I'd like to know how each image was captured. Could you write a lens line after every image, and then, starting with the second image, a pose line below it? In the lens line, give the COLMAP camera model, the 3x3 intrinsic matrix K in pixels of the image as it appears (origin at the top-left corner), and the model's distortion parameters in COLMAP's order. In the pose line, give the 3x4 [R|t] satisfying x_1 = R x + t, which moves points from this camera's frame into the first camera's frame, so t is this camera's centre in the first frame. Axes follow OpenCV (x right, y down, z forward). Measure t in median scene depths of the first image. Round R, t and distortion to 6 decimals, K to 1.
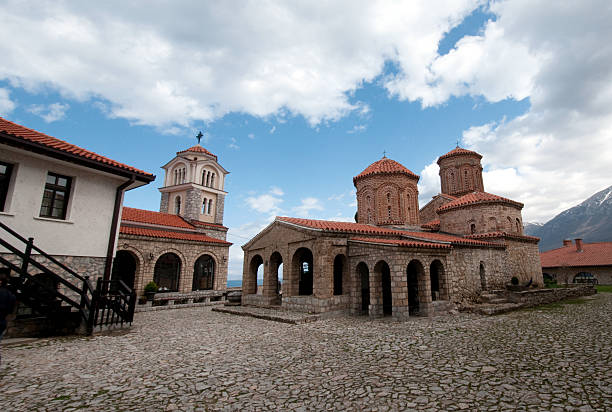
lens RADIAL K [[327.2, 0, 376.7], [0, 327.2, 193.2], [0, 0, 1]] dist [0.005478, -0.000160]
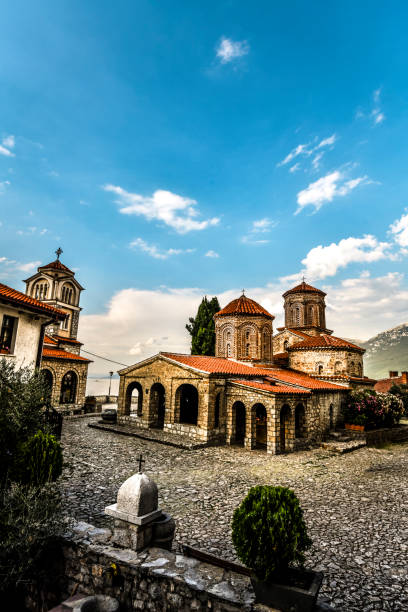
lens RADIAL K [[348.7, 0, 204.0], [0, 348.7, 306.0], [0, 0, 1]] dist [0.000223, 0.000771]
pose [[0.996102, 0.081843, 0.032892, -0.199279], [-0.082718, 0.996229, 0.026199, -0.132340], [-0.030623, -0.028818, 0.999115, -0.221766]]
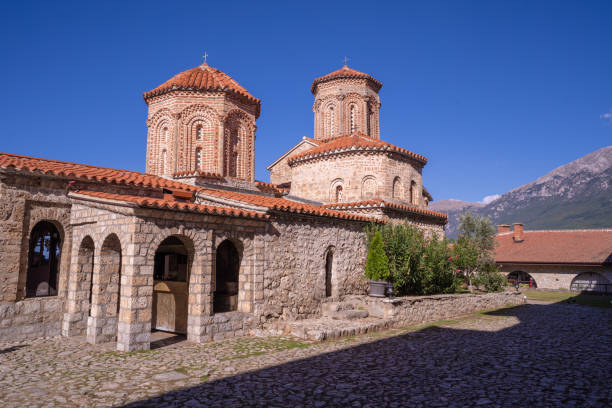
lens RADIAL K [[464.3, 0, 300.5], [0, 464.3, 203.5], [0, 0, 1]] dist [-0.008520, 0.052297]
pose [[0.994143, 0.052385, 0.094530, 0.178188], [-0.062869, 0.991765, 0.111575, 0.045246], [-0.087907, -0.116865, 0.989250, 0.199932]]
